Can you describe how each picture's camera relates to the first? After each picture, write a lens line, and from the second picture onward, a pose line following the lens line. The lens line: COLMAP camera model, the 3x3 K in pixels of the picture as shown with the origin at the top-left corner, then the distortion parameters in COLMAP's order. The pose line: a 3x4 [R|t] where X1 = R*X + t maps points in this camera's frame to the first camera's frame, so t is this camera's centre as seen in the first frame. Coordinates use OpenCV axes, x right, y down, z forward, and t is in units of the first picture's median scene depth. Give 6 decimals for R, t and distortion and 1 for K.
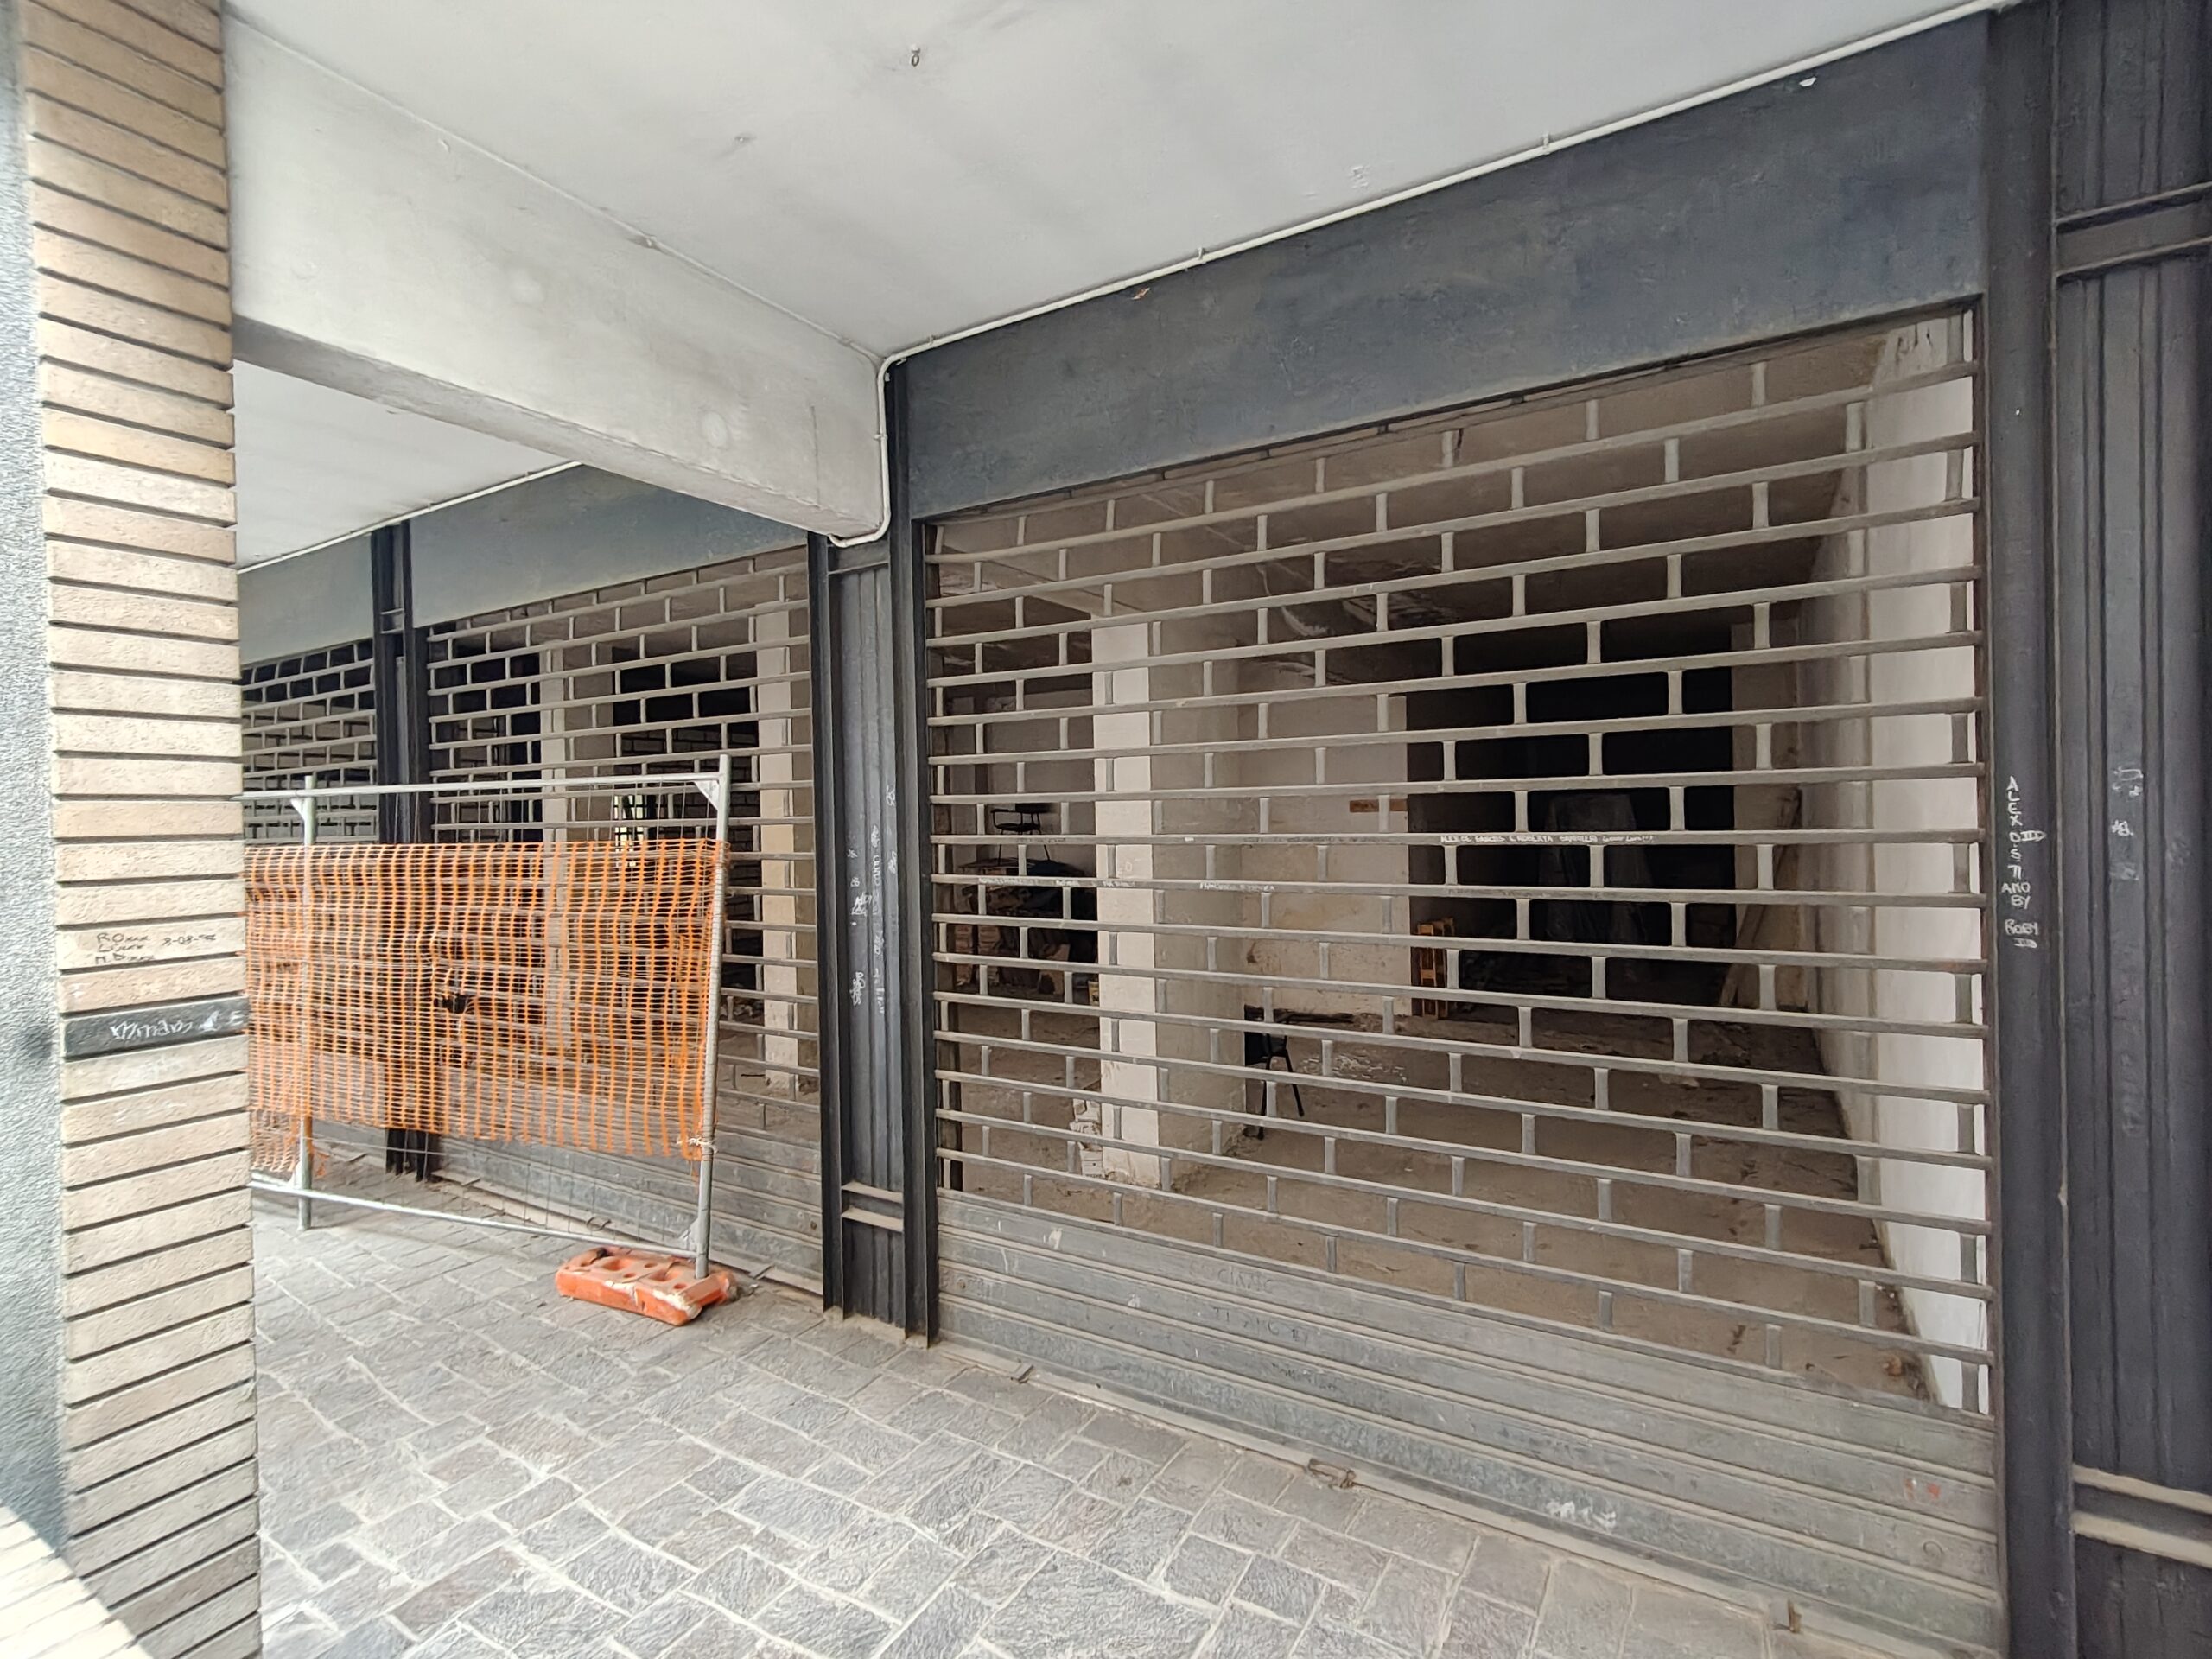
lens RADIAL K [[1037.5, 0, 1110.2], [0, 1037.5, 835.7], [0, 0, 1]] dist [0.013127, -0.004227]
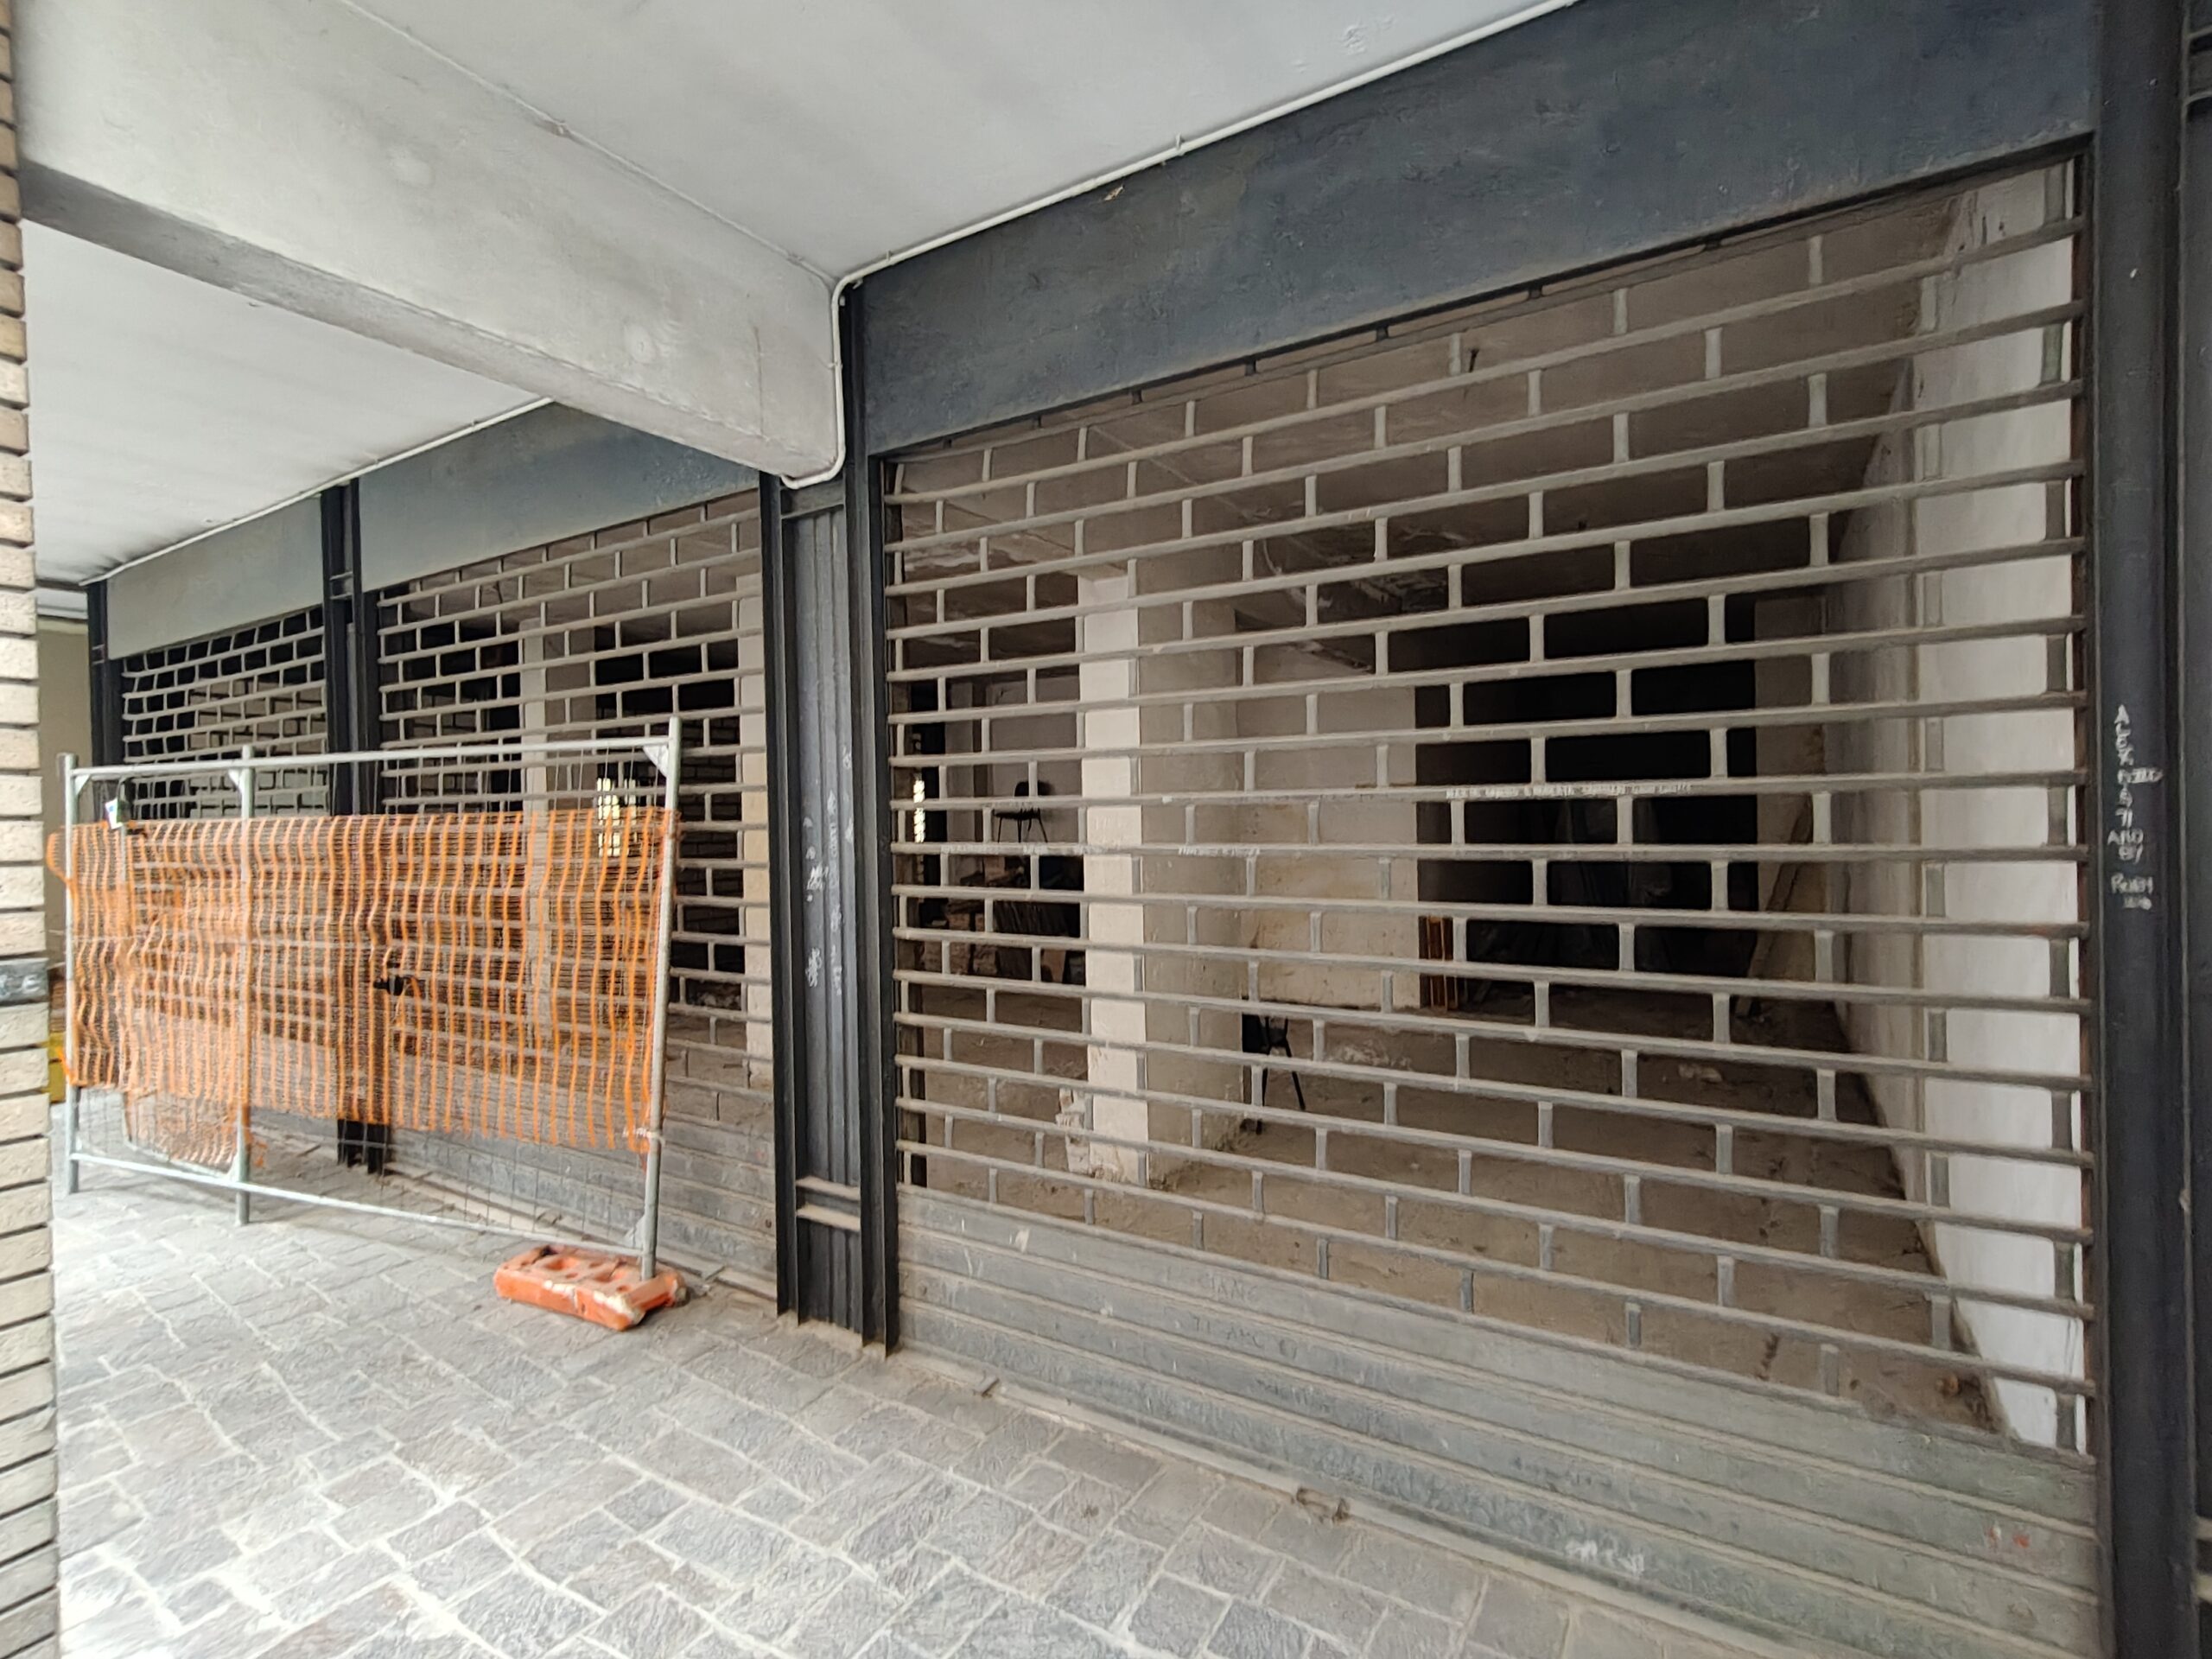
lens RADIAL K [[1037.5, 0, 1106.5], [0, 1037.5, 838.6], [0, 0, 1]] dist [0.013127, -0.004227]
pose [[0.999931, -0.000068, -0.011759, 0.038338], [0.000149, 0.999976, 0.006880, 0.035036], [0.011758, -0.006881, 0.999907, 0.108836]]
